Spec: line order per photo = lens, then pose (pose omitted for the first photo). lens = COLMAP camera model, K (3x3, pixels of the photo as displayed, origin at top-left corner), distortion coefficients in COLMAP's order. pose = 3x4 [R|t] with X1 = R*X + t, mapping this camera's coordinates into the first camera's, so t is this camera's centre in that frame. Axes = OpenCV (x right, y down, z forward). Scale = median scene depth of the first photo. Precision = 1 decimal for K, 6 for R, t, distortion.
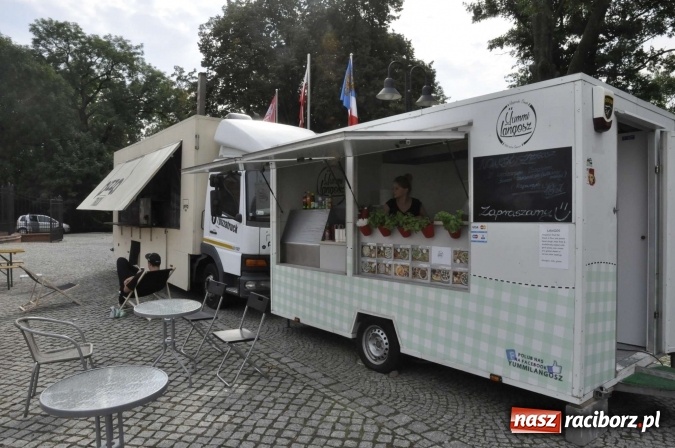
lens RADIAL K [[462.8, 0, 332.2], [0, 462.8, 223.4], [0, 0, 1]] dist [-0.129079, 0.095263]
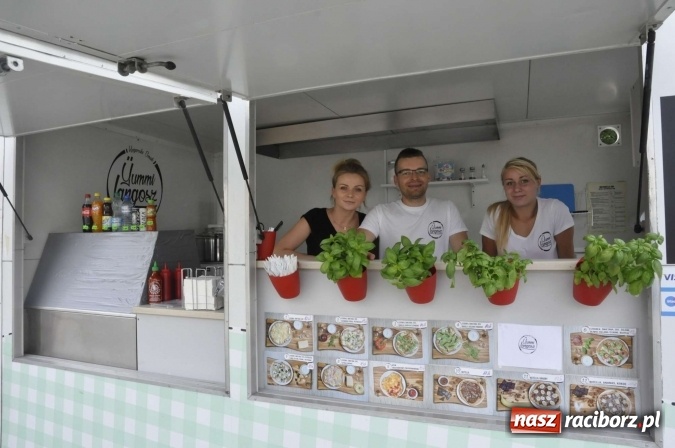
lens RADIAL K [[462.8, 0, 332.2], [0, 462.8, 223.4], [0, 0, 1]] dist [-0.129079, 0.095263]
pose [[0.865584, 0.009047, 0.500682, -0.093812], [0.016460, 0.998782, -0.046504, -0.018642], [-0.500493, 0.048494, 0.864381, 0.641680]]
